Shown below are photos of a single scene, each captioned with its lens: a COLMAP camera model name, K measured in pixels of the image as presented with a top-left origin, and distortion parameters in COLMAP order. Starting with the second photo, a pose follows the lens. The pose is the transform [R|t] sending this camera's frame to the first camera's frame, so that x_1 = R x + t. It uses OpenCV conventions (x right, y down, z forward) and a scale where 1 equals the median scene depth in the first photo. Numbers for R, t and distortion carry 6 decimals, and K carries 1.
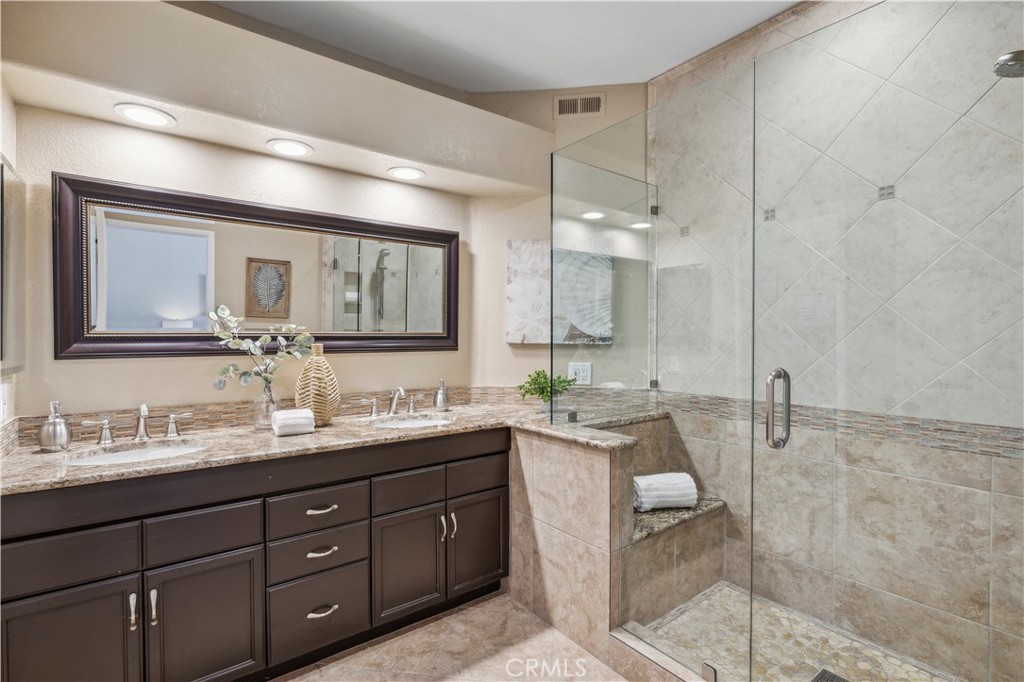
lens RADIAL K [[467.6, 0, 510.8], [0, 467.6, 342.9], [0, 0, 1]] dist [0.001056, 0.000583]
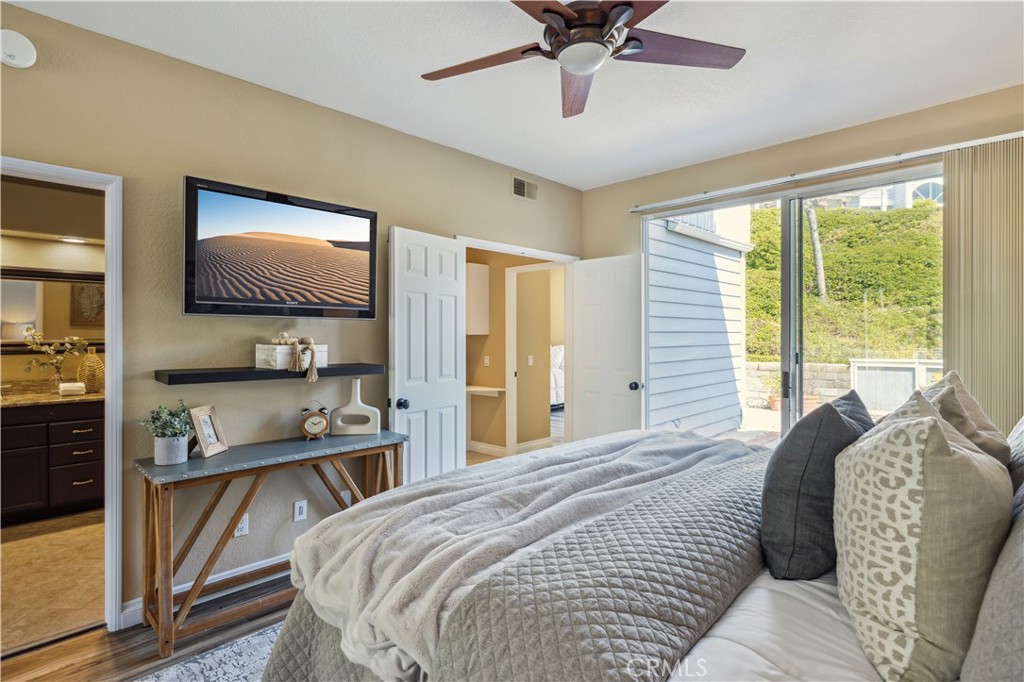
lens RADIAL K [[510.7, 0, 512.1], [0, 510.7, 337.0], [0, 0, 1]] dist [0.002386, 0.000434]
pose [[0.990472, -0.000359, 0.137711, 0.969695], [0.001730, 0.999950, -0.009833, -0.017626], [-0.137701, 0.009977, 0.990424, -1.238256]]
